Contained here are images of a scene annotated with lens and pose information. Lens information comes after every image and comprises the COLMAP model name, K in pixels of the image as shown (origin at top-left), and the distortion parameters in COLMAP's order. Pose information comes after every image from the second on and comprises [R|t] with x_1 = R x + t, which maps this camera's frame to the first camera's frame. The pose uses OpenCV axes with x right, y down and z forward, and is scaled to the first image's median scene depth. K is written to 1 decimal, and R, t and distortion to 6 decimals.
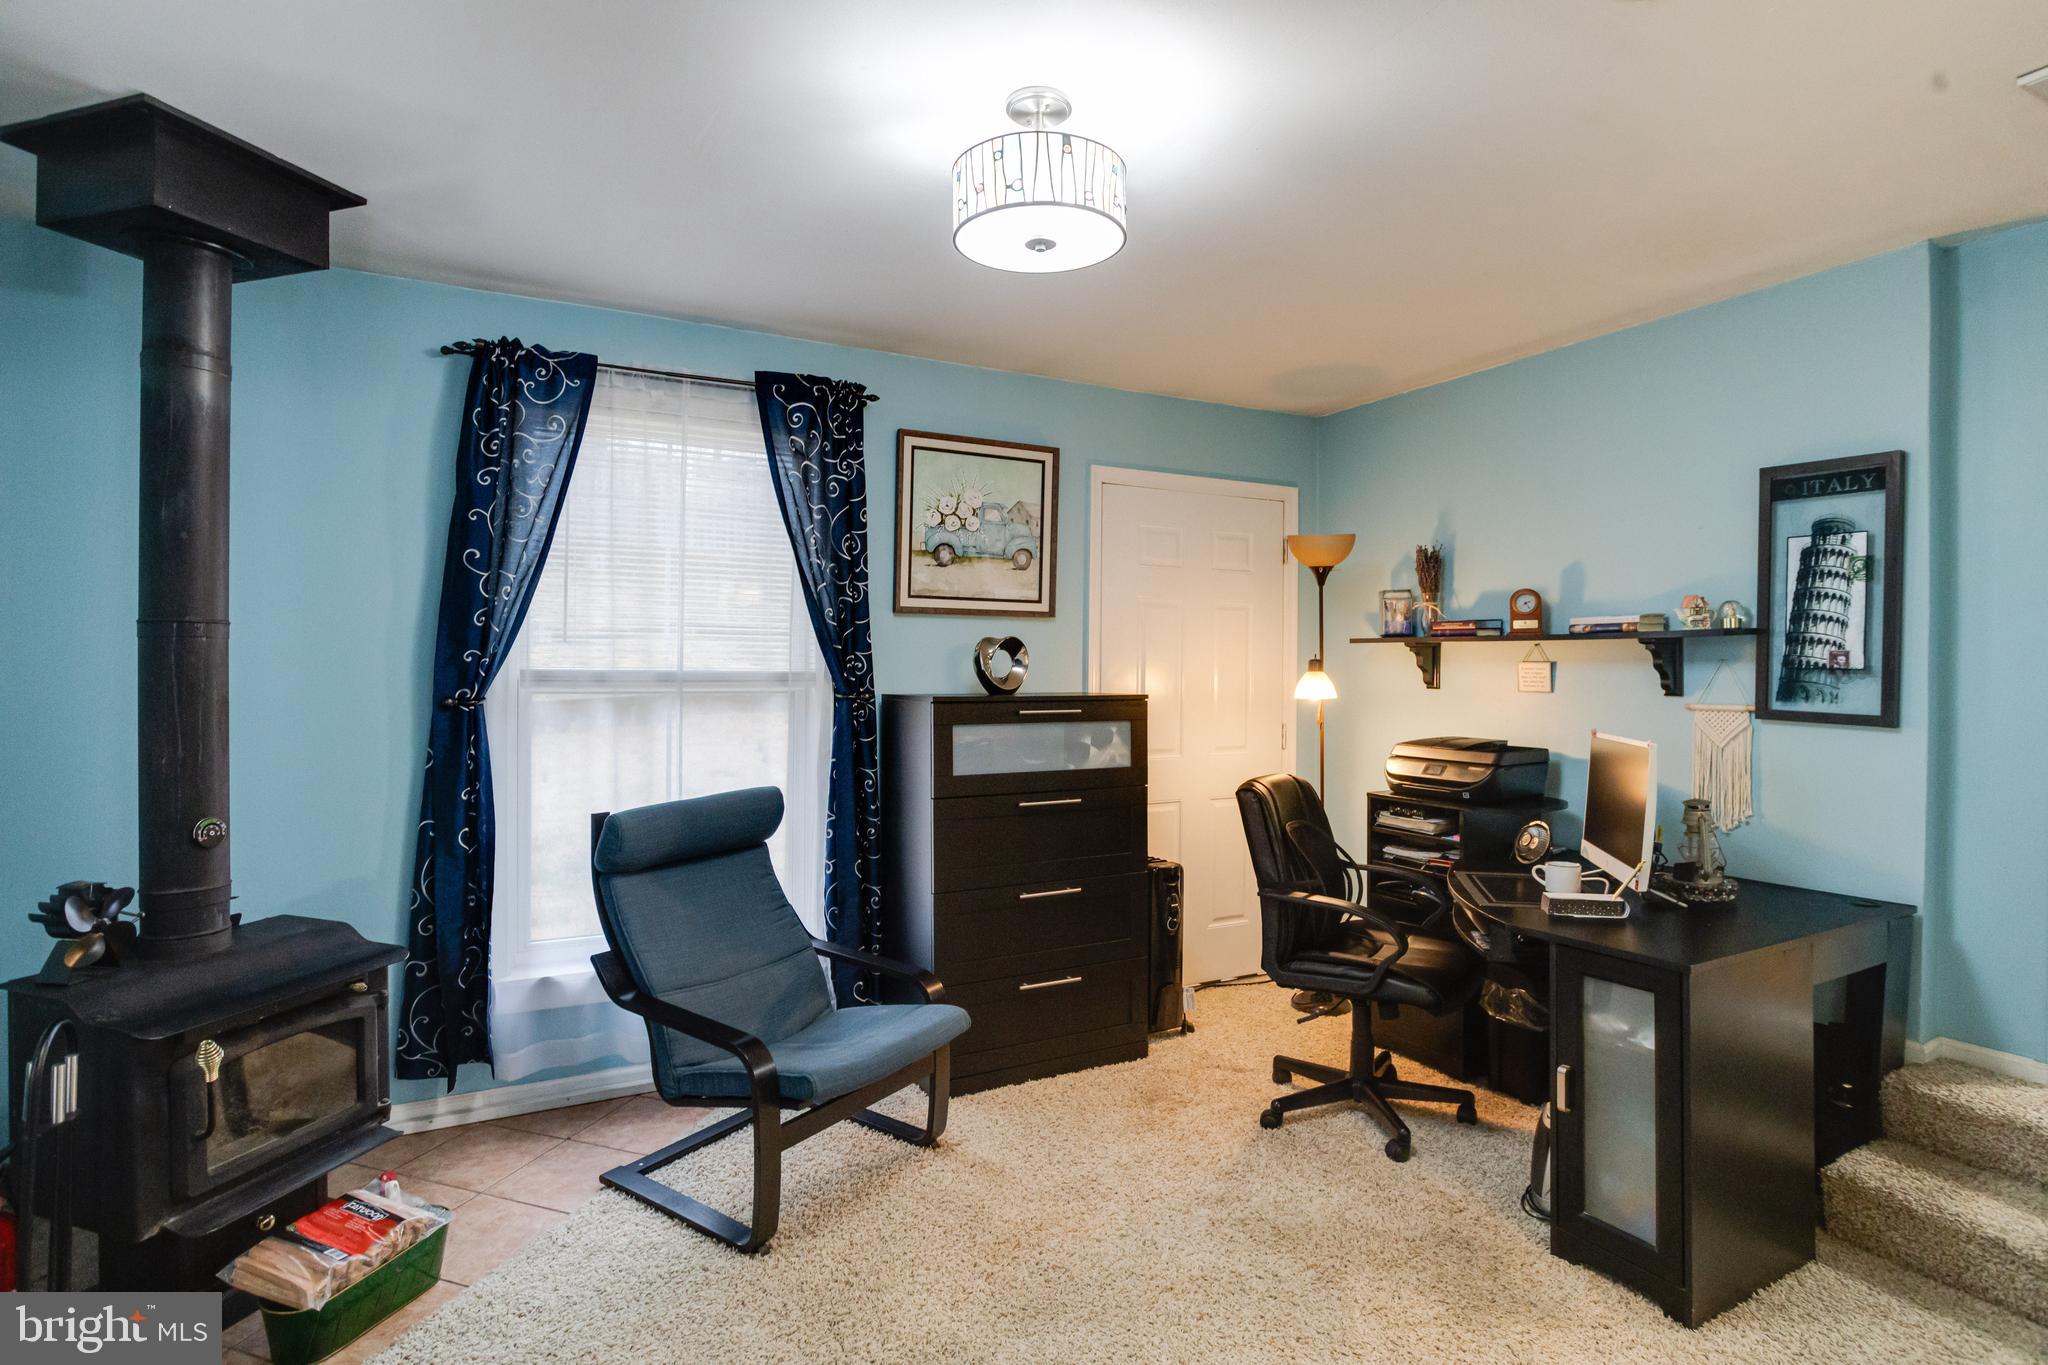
lens RADIAL K [[1008.8, 0, 1029.2], [0, 1008.8, 635.8], [0, 0, 1]] dist [-0.041511, 0.030726]
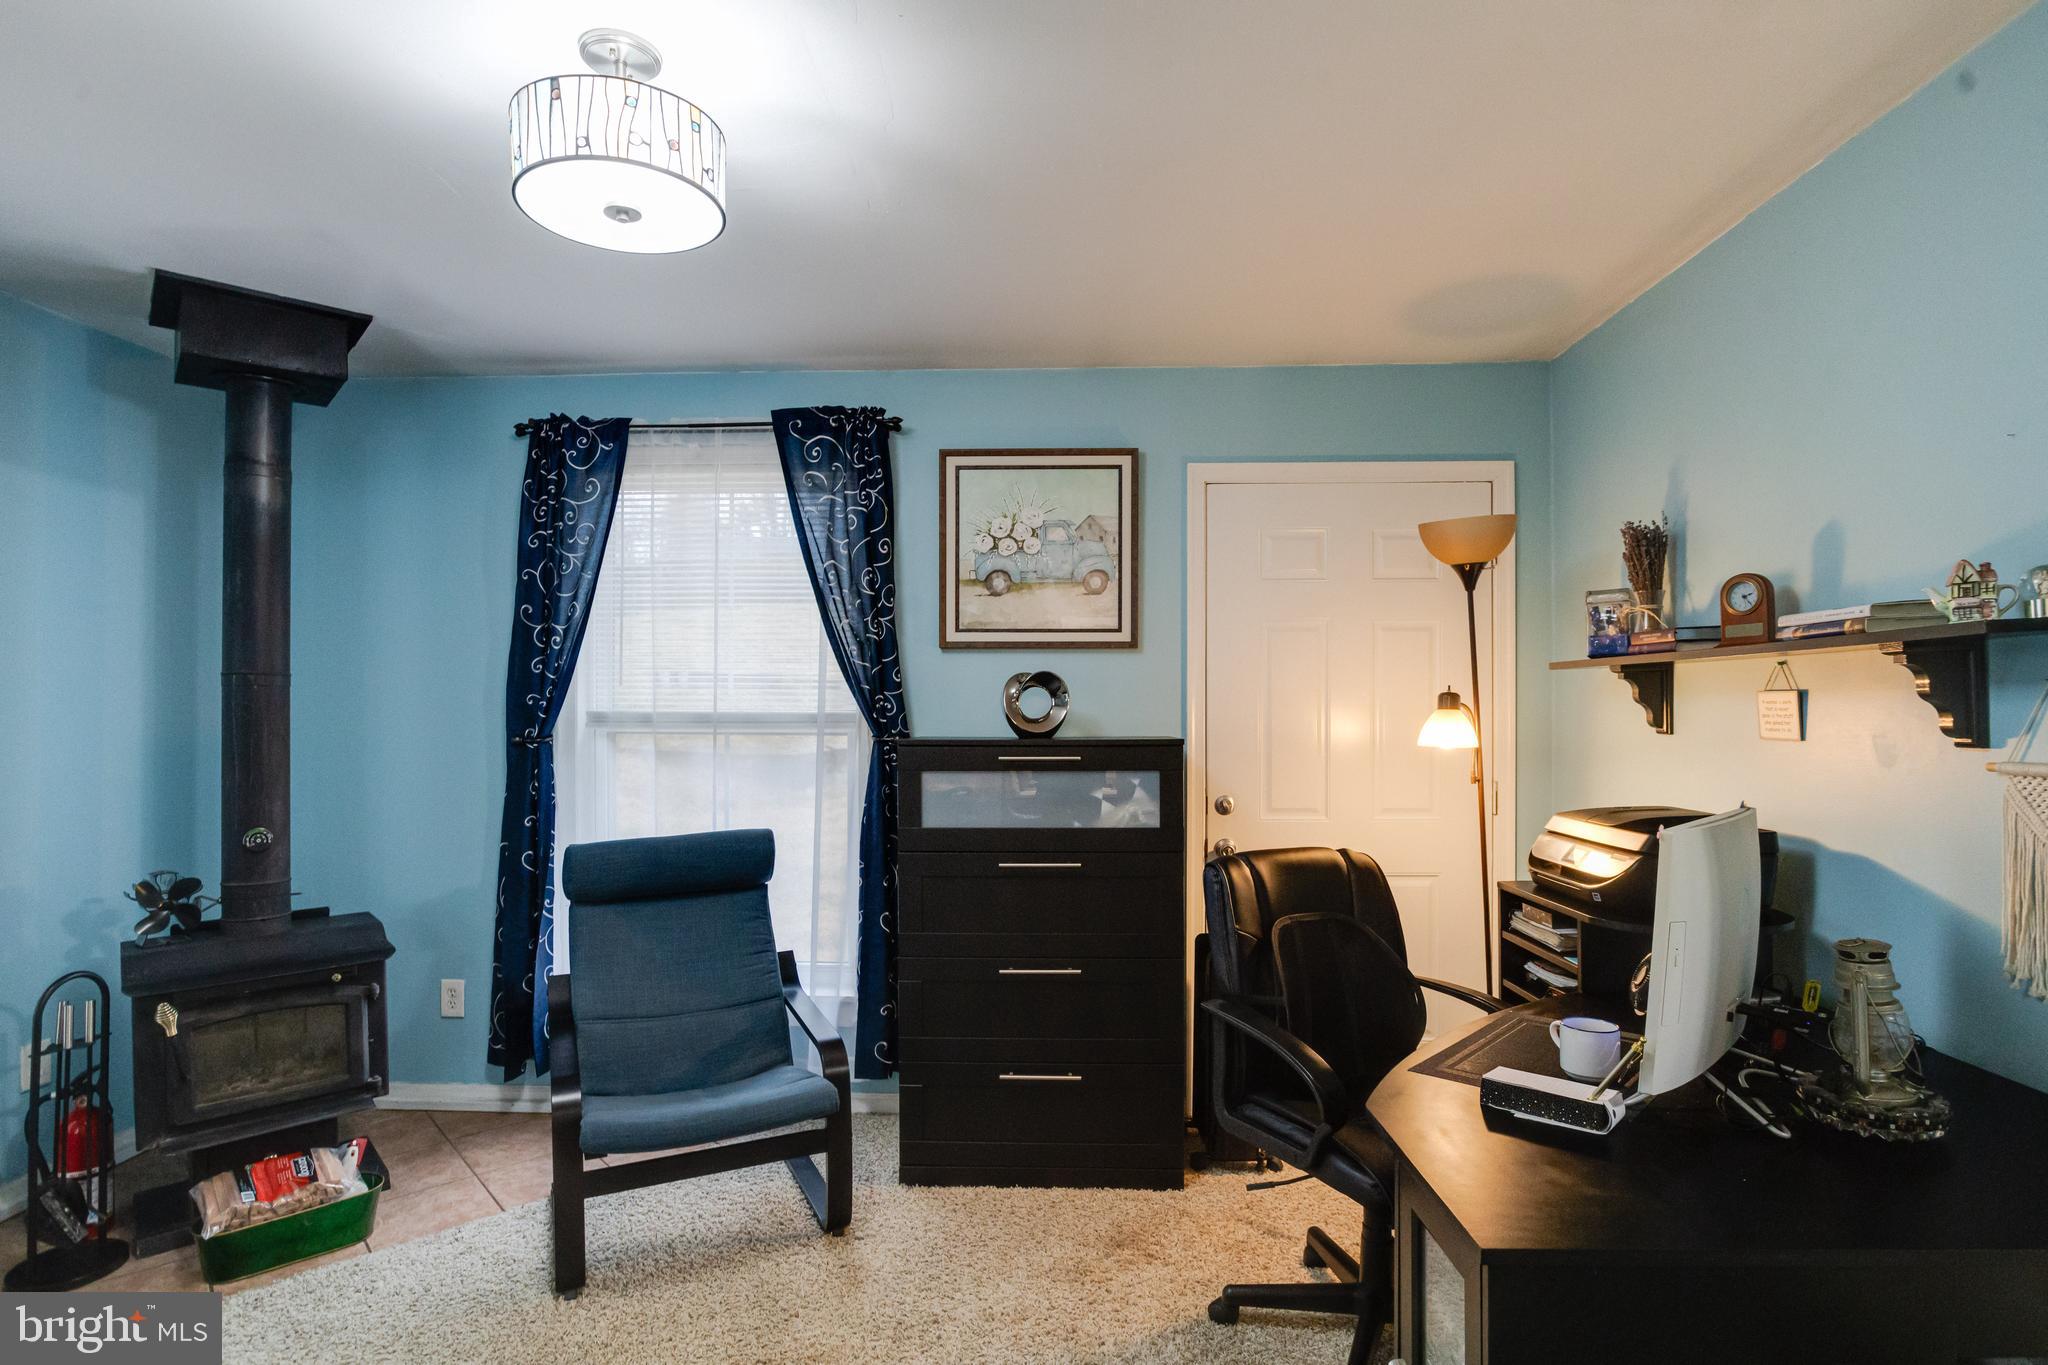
lens RADIAL K [[1024.7, 0, 1024.0], [0, 1024.7, 682.5], [0, 0, 1]] dist [-0.043328, 0.032302]
pose [[0.869272, -0.019762, -0.493938, 0.417728], [0.019855, 0.999790, -0.005057, 0.015002], [0.493935, -0.005411, 0.869482, 0.232167]]
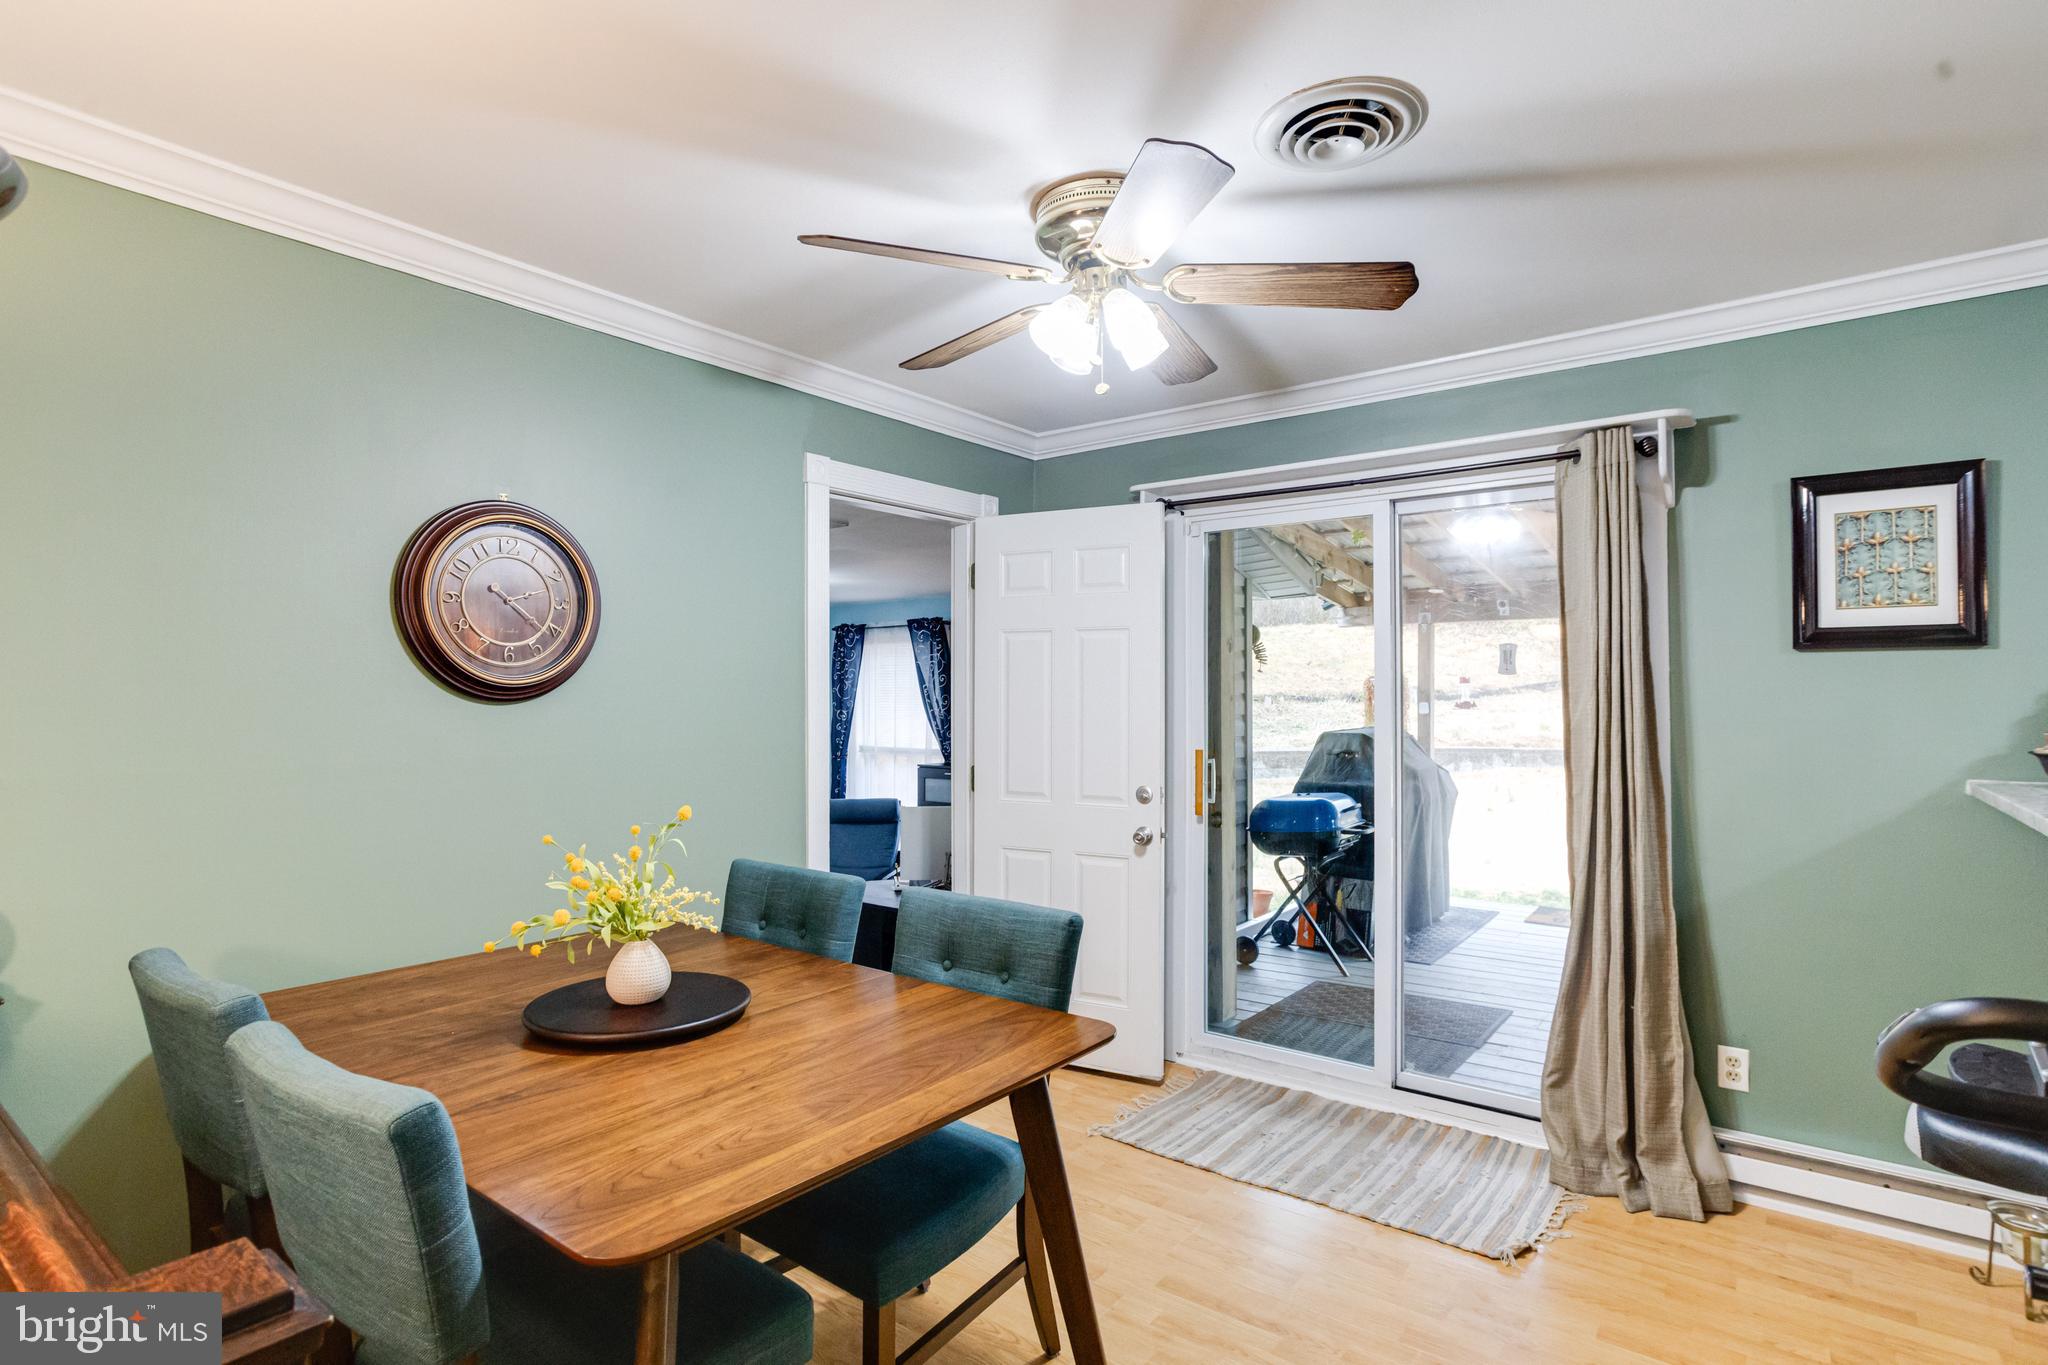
lens RADIAL K [[1024.7, 0, 1024.0], [0, 1024.7, 682.5], [0, 0, 1]] dist [-0.043328, 0.032302]
pose [[0.407420, -0.037233, -0.912482, 1.899540], [0.014842, 0.999307, -0.034150, -0.031189], [0.913120, 0.000370, 0.407690, 0.268126]]
